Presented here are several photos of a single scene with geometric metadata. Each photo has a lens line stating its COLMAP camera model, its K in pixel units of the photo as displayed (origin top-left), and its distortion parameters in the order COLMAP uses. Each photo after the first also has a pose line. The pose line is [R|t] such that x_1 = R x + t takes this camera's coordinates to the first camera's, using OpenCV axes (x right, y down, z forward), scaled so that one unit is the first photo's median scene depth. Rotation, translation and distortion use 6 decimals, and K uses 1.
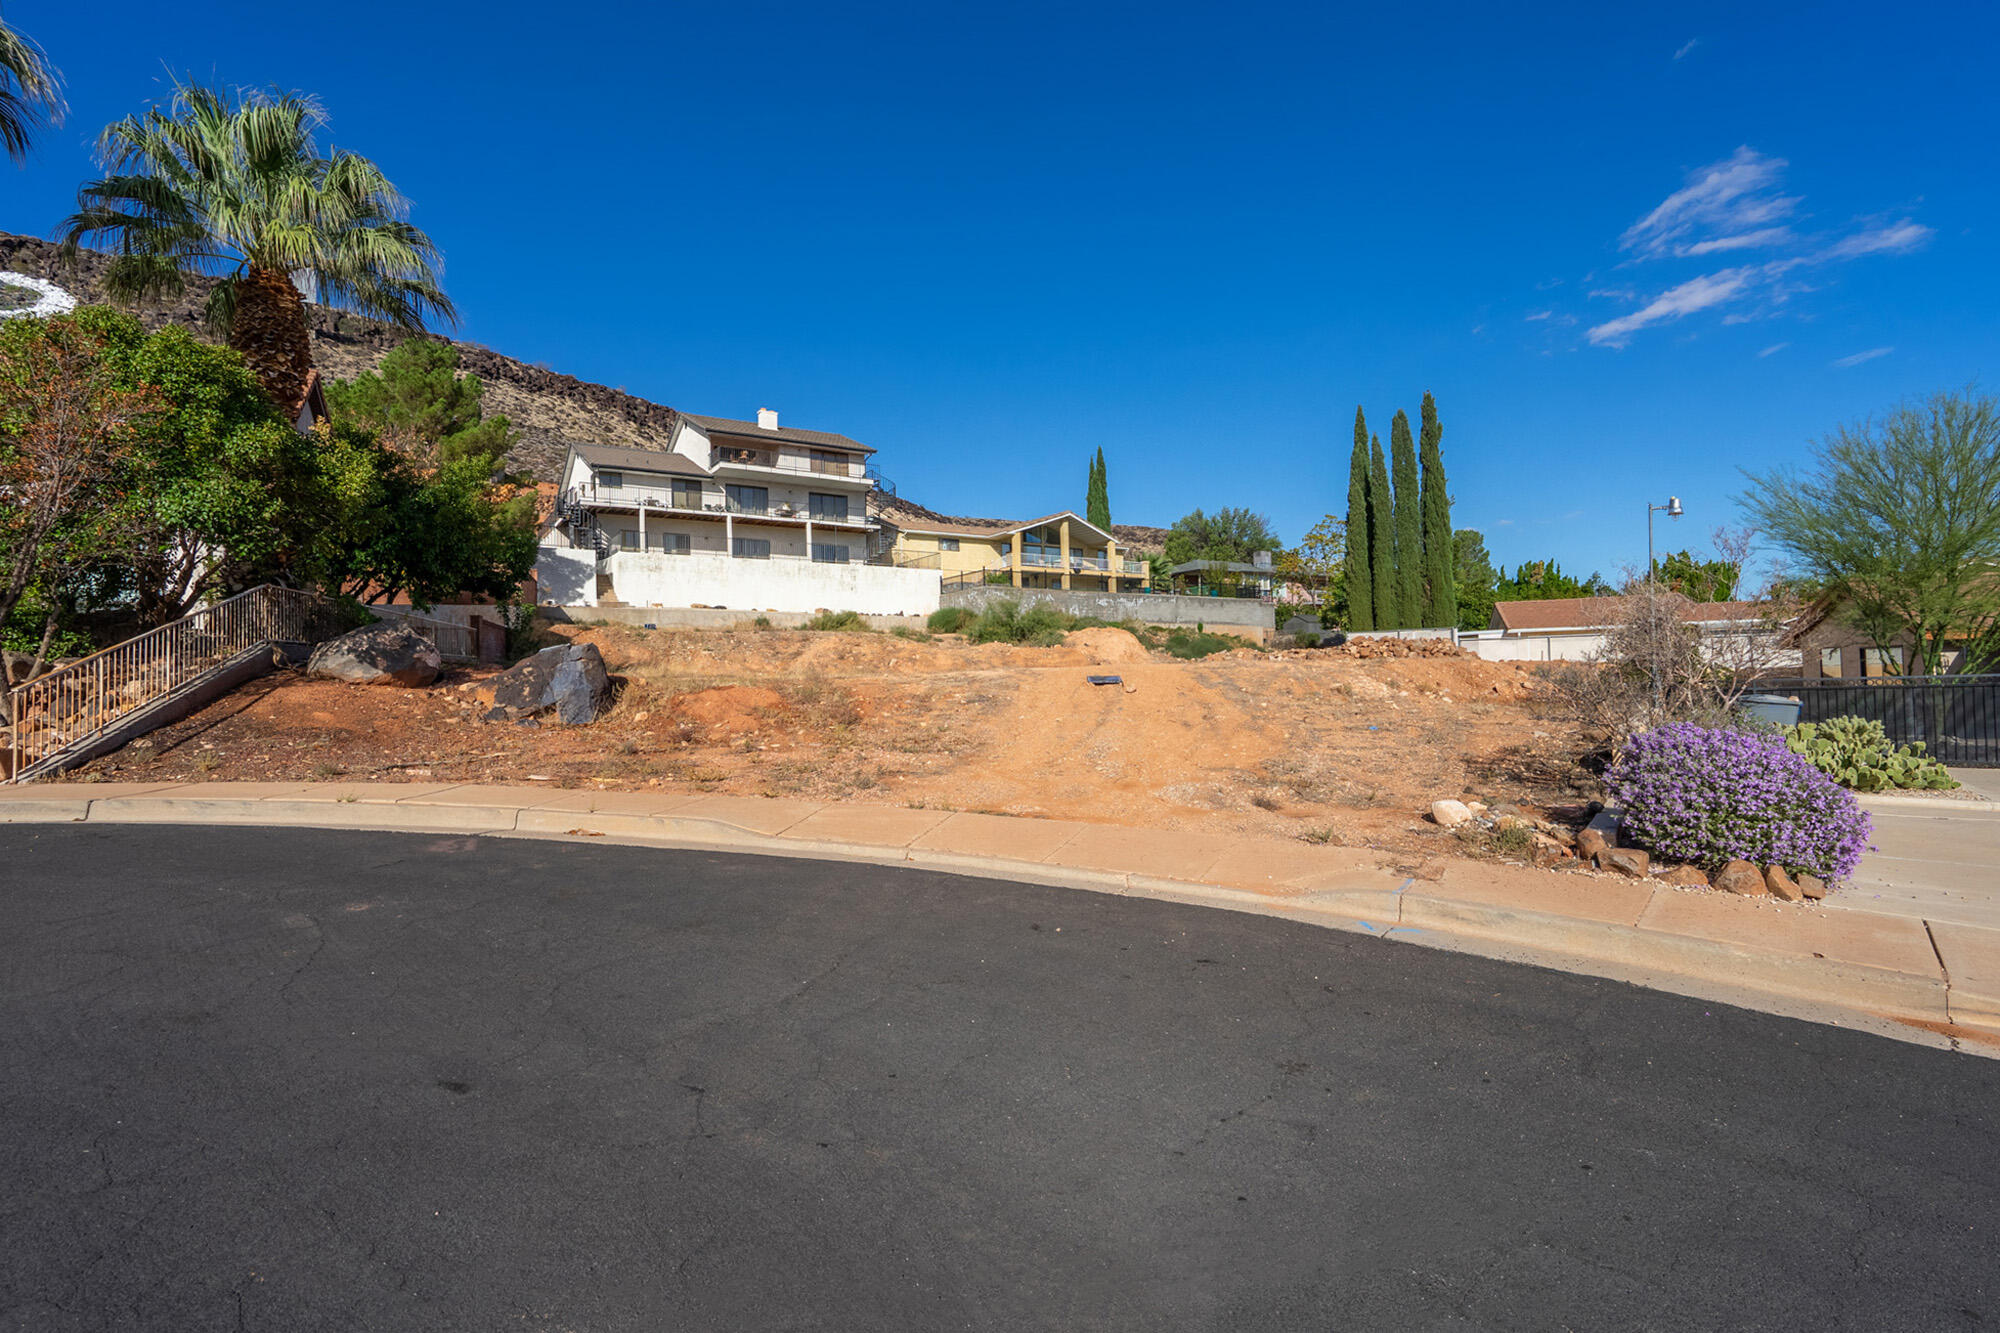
lens RADIAL K [[930.9, 0, 999.5], [0, 930.9, 658.4], [0, 0, 1]] dist [0.002440, 0.000869]
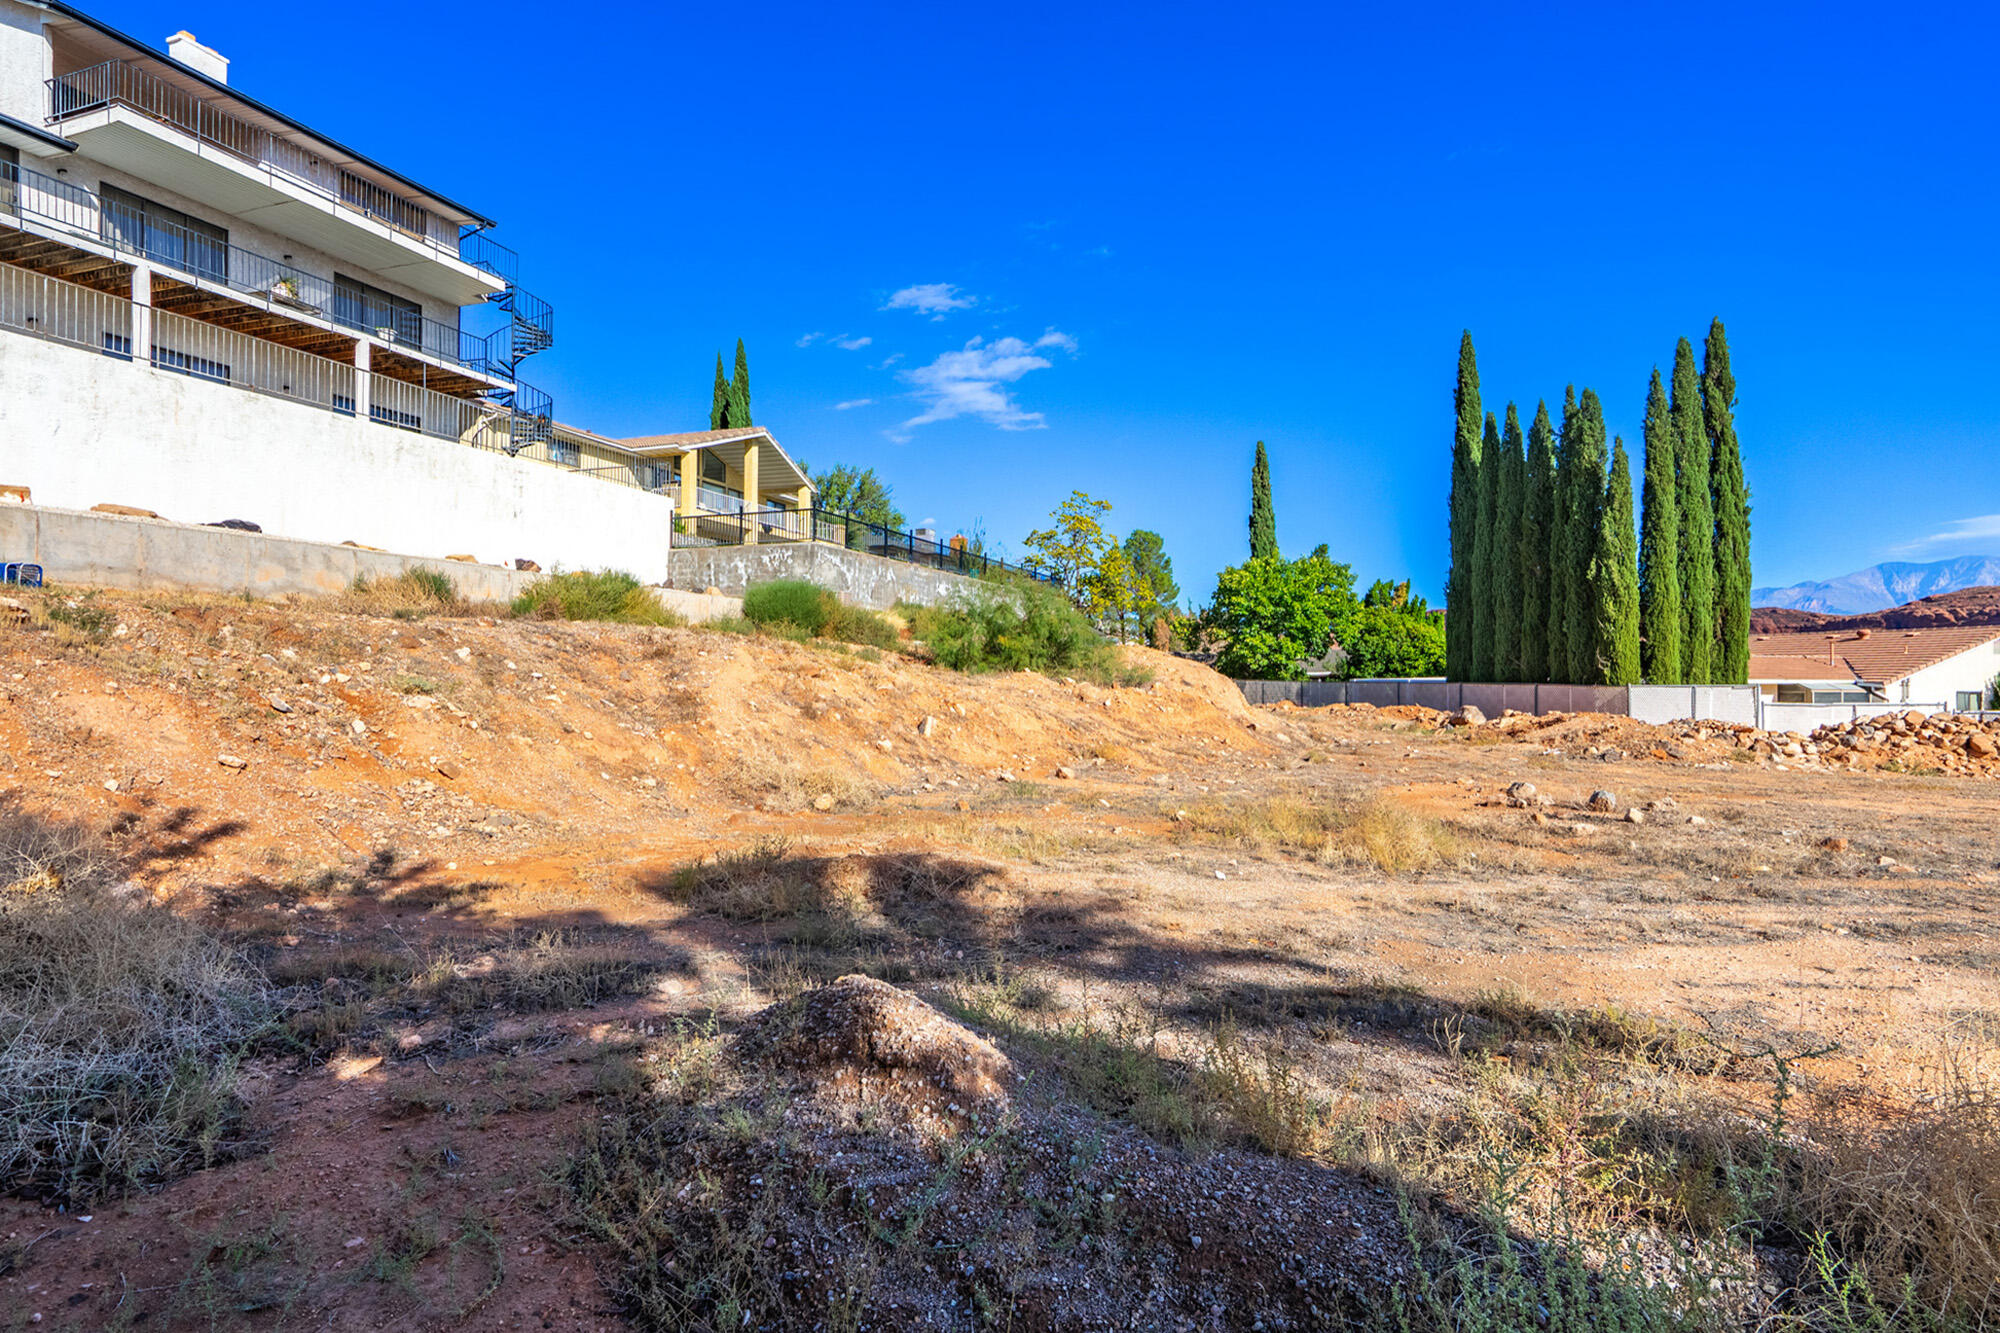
lens RADIAL K [[1034.7, 0, 993.1], [0, 1034.7, 670.3], [0, 0, 1]] dist [0.002458, 0.002406]
pose [[0.812437, 0.031532, 0.582196, -0.234661], [-0.043748, 0.999018, 0.006941, -0.015708], [-0.581405, -0.031109, 0.813019, 0.451787]]
